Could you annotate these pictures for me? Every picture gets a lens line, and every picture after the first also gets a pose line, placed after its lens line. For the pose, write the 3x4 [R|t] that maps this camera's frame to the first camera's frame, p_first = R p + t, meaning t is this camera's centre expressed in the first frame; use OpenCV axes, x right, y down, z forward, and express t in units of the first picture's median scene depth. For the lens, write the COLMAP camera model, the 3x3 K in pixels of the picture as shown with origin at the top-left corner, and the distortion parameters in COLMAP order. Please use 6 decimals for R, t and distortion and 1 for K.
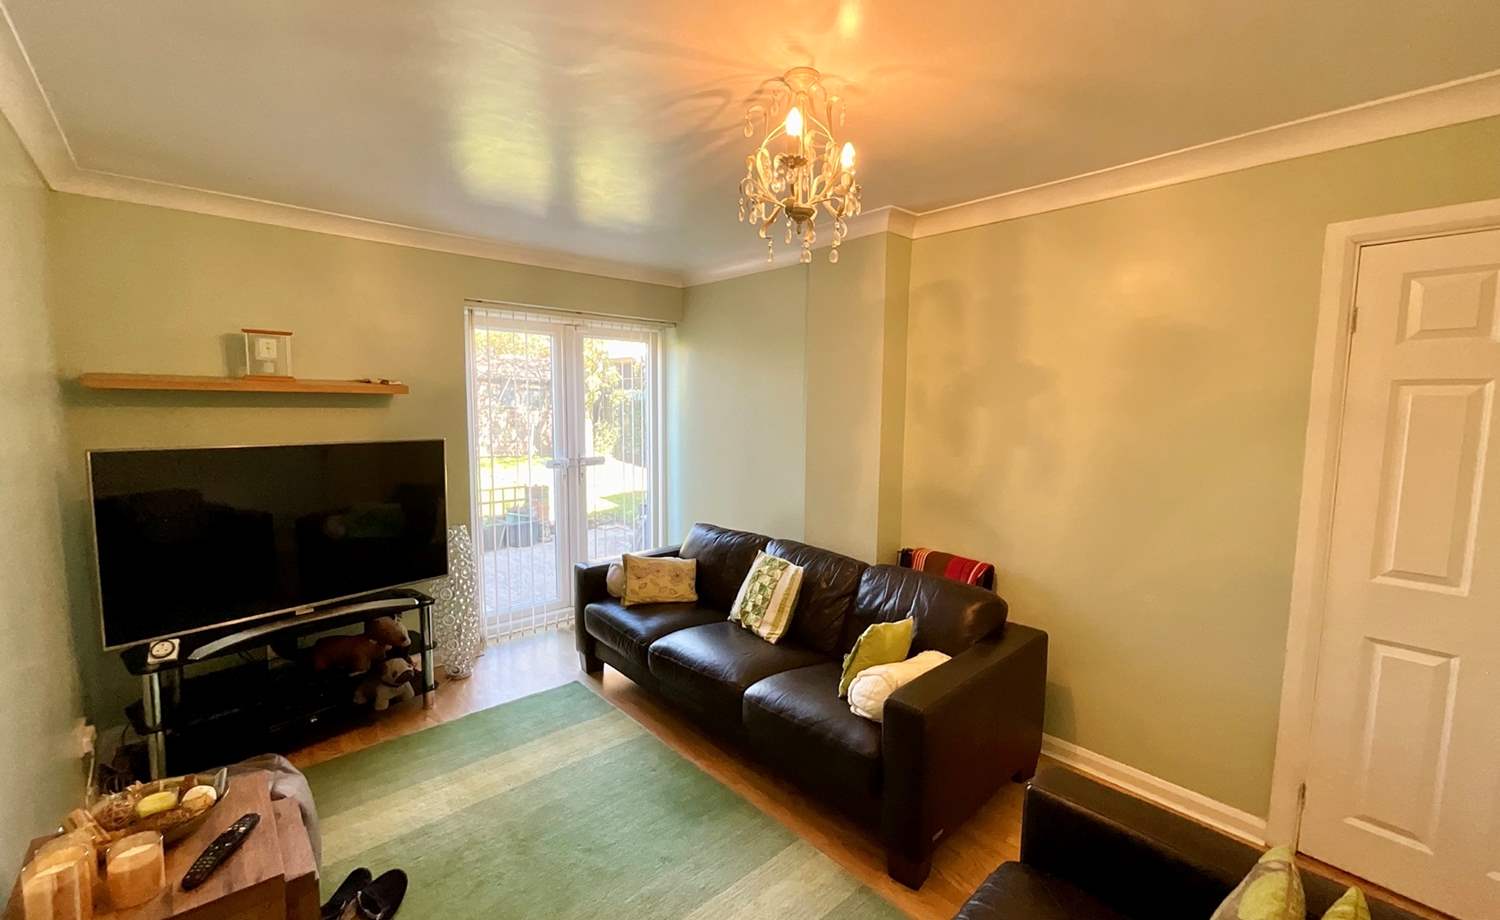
lens RADIAL K [[609.4, 0, 749.7], [0, 609.4, 454.8], [0, 0, 1]] dist [-0.003319, -0.000278]
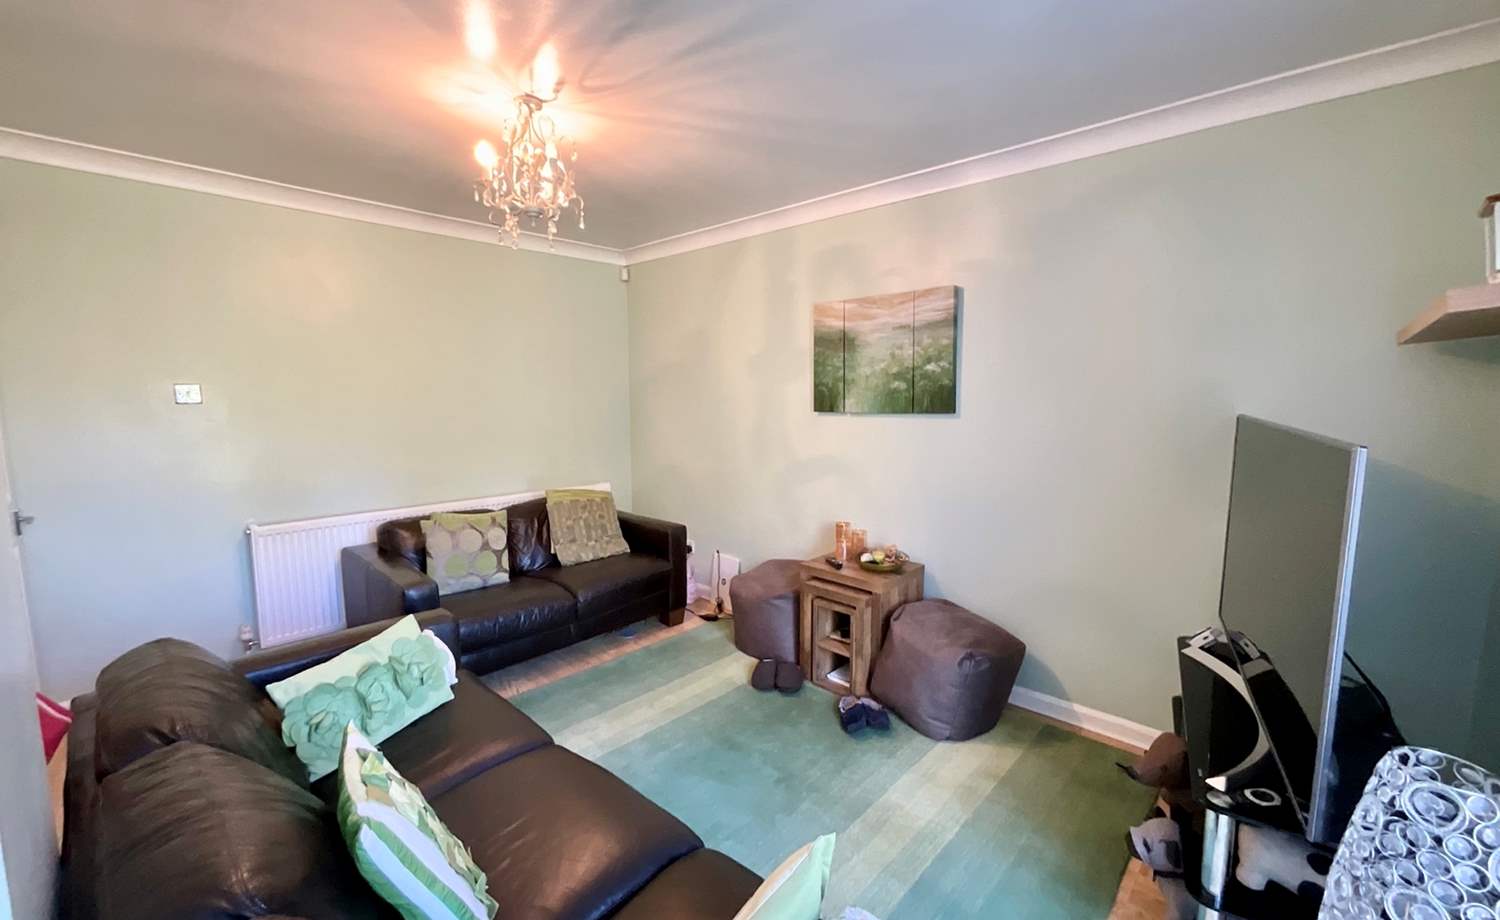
lens RADIAL K [[609.4, 0, 760.3], [0, 609.4, 471.3], [0, 0, 1]] dist [-0.003319, -0.000278]
pose [[-0.995925, -0.013527, -0.089167, -0.159411], [-0.031181, 0.979362, 0.199696, -0.063881], [0.084625, 0.201663, -0.975792, 1.377185]]
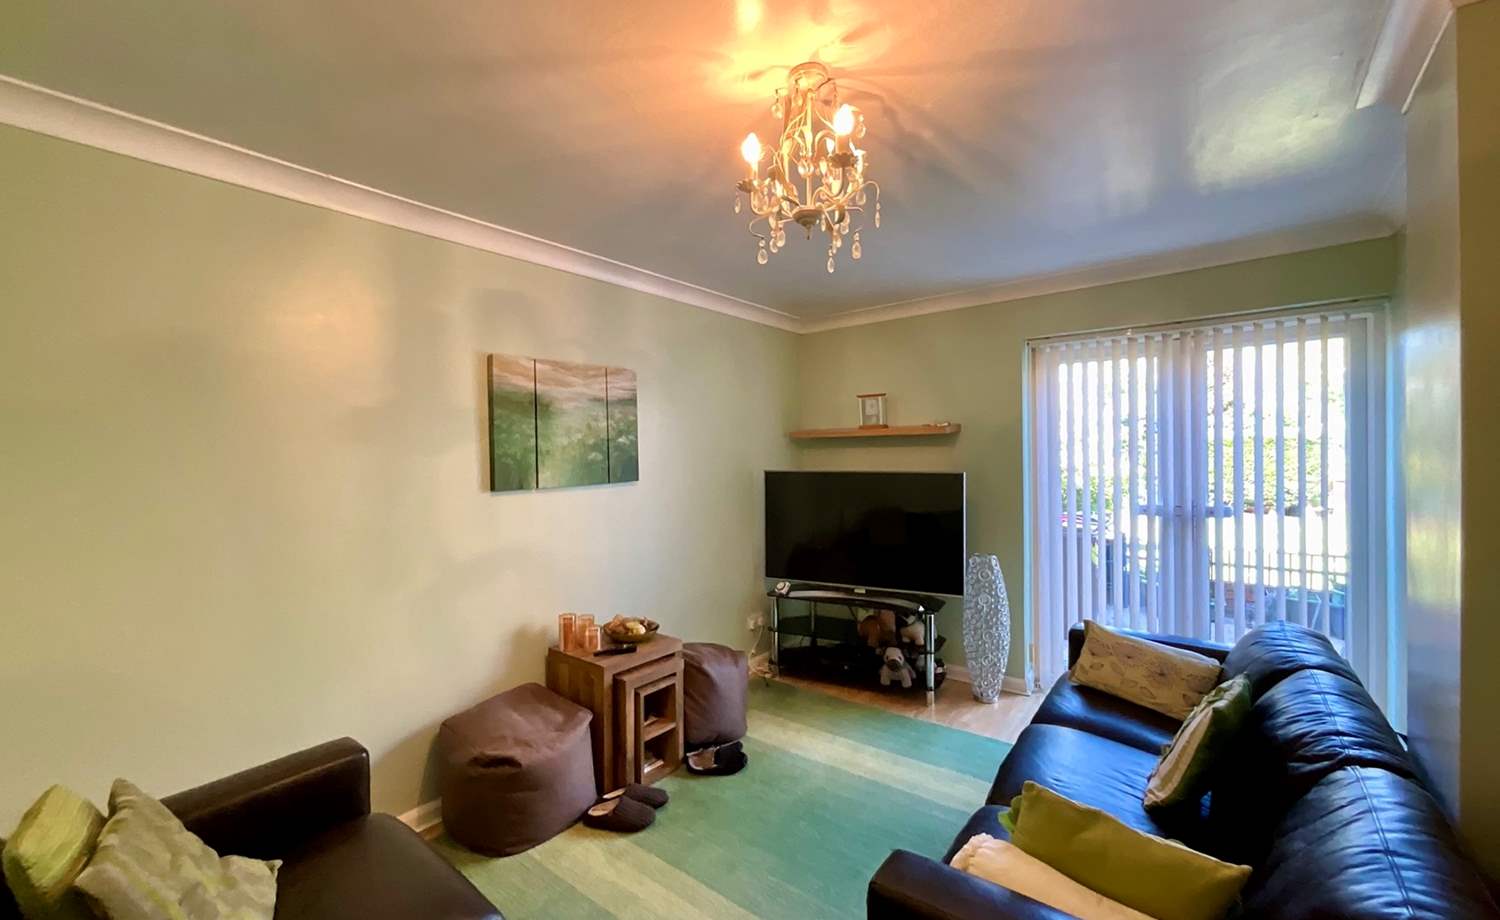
lens RADIAL K [[609.4, 0, 757.4], [0, 609.4, 455.3], [0, 0, 1]] dist [-0.003319, -0.000278]
pose [[0.179219, -0.009679, -0.983762, 0.567590], [-0.069591, 0.997322, -0.022490, -0.006607], [0.981345, 0.072492, 0.178065, 0.460750]]
